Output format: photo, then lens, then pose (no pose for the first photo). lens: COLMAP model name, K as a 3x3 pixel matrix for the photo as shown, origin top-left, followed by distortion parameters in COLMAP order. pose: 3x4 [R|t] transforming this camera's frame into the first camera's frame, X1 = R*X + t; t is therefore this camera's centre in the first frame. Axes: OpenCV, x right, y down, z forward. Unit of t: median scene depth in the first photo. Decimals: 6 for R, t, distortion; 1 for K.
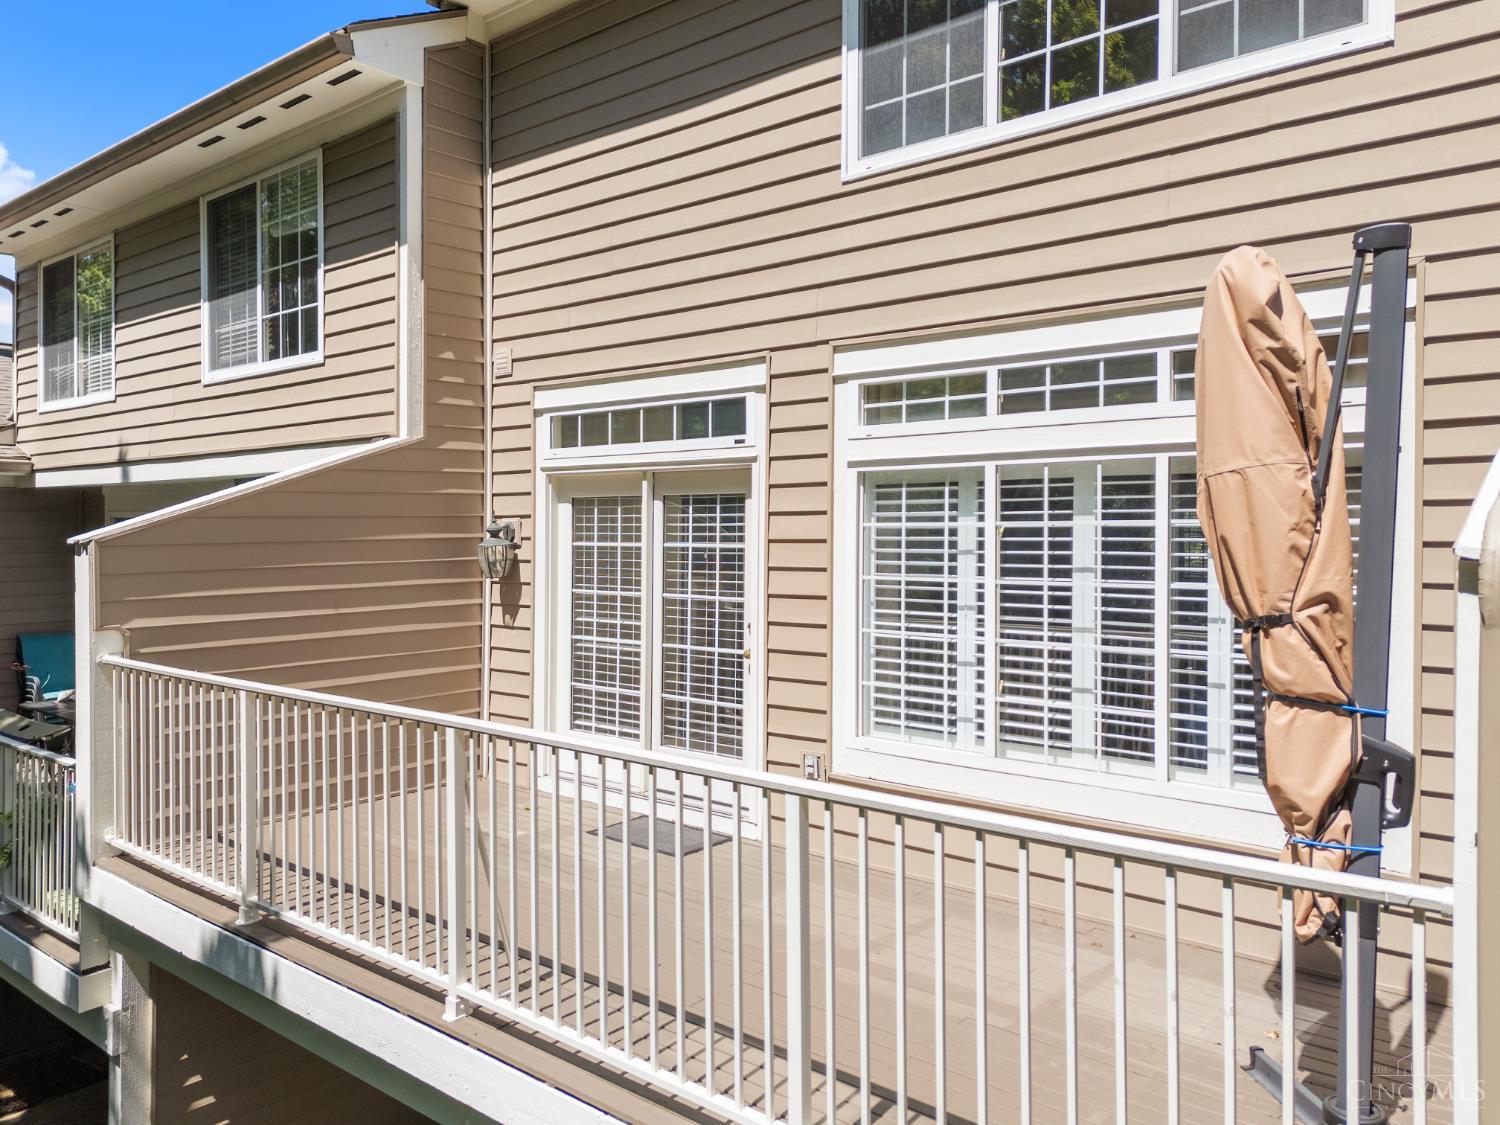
lens RADIAL K [[1080.1, 0, 748.7], [0, 1080.1, 504.6], [0, 0, 1]] dist [0.093707, -0.087787]
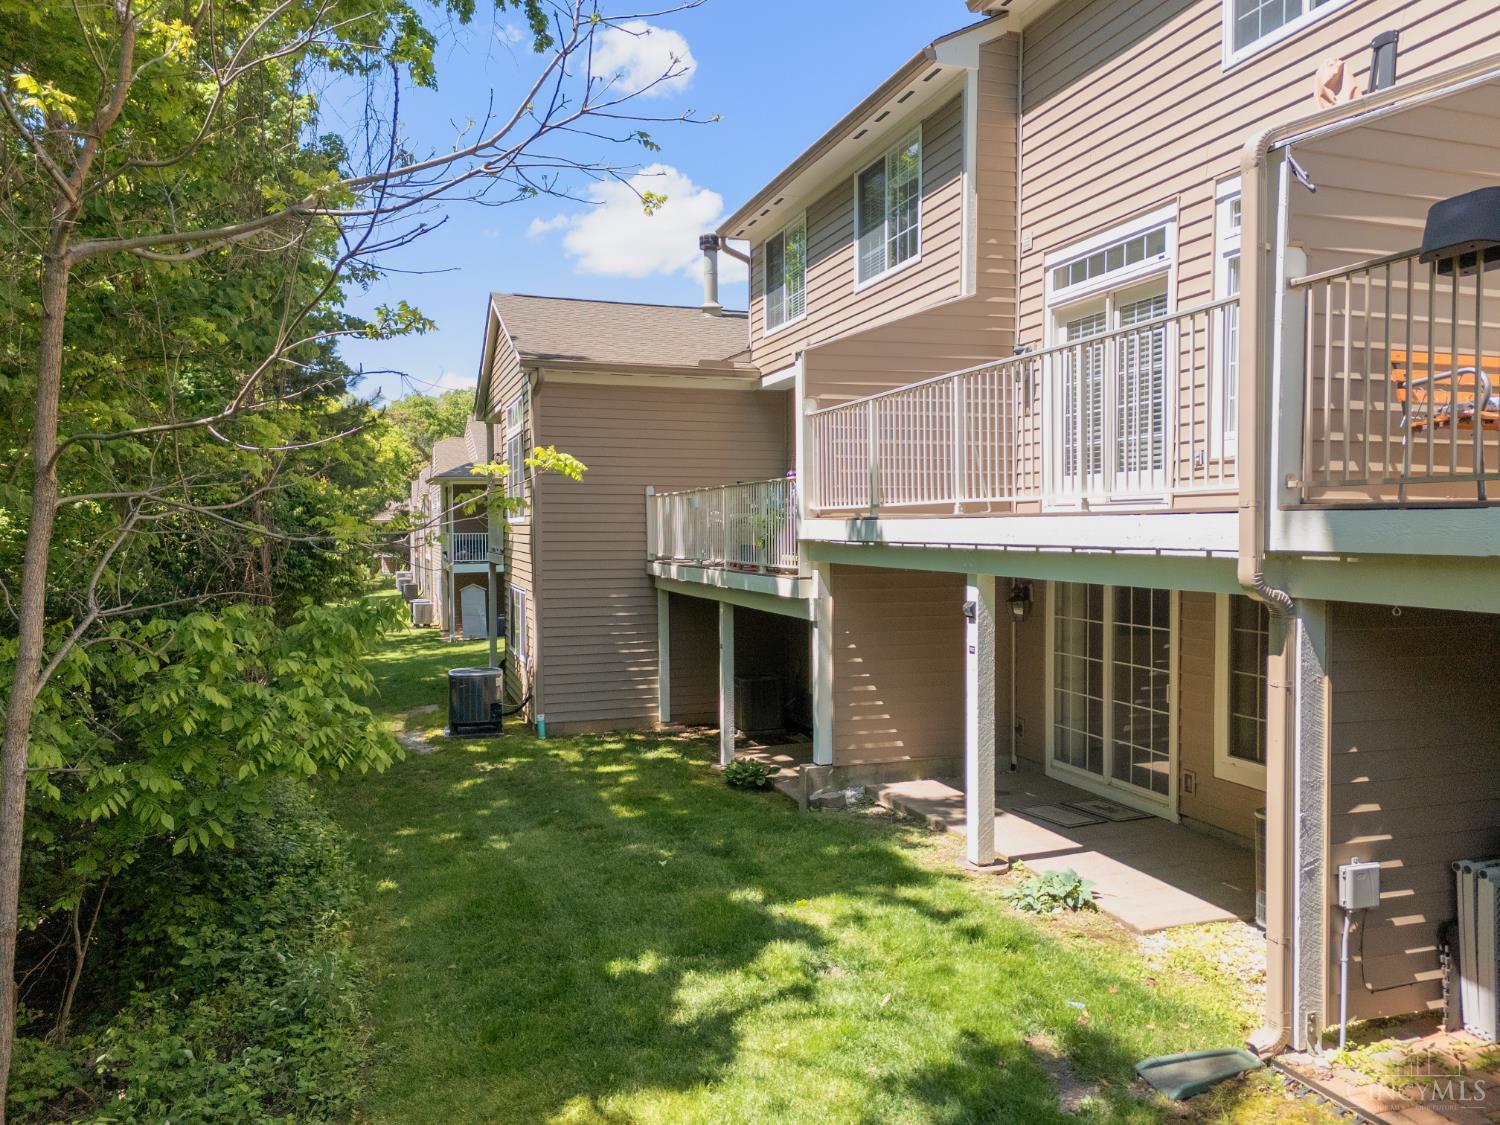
lens RADIAL K [[1093.3, 0, 750.0], [0, 1093.3, 562.5], [0, 0, 1]] dist [0.008259, -0.003398]
pose [[0.847015, 0.023103, -0.531067, 0.275890], [0.006809, 0.998502, 0.054298, 0.237387], [0.531526, -0.049607, 0.845588, -0.538214]]
